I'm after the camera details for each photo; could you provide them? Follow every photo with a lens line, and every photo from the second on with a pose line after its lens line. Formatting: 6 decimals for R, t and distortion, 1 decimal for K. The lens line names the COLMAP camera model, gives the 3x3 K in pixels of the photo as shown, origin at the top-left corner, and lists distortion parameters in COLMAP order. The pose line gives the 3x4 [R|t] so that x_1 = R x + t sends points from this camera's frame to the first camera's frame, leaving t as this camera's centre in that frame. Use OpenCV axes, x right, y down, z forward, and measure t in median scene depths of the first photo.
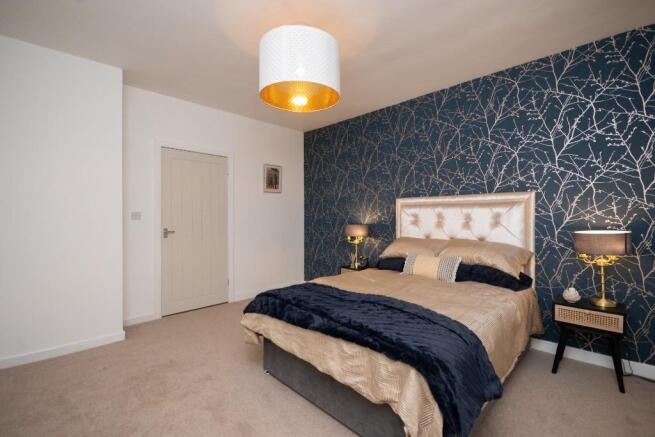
lens RADIAL K [[289.1, 0, 317.1], [0, 289.1, 216.8], [0, 0, 1]] dist [-0.002783, -0.004744]
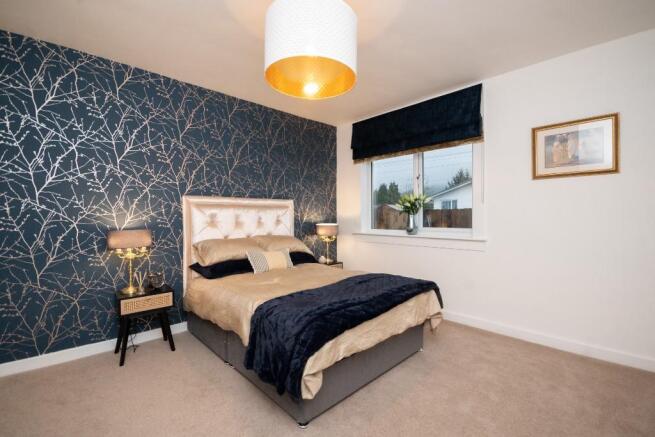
lens RADIAL K [[289.1, 0, 327.3], [0, 289.1, 216.3], [0, 0, 1]] dist [-0.002783, -0.004744]
pose [[-0.002478, -0.001211, 0.999996, -0.265622], [0.005243, 0.999986, 0.001224, -0.001169], [-0.999983, 0.005246, -0.002471, 0.281289]]
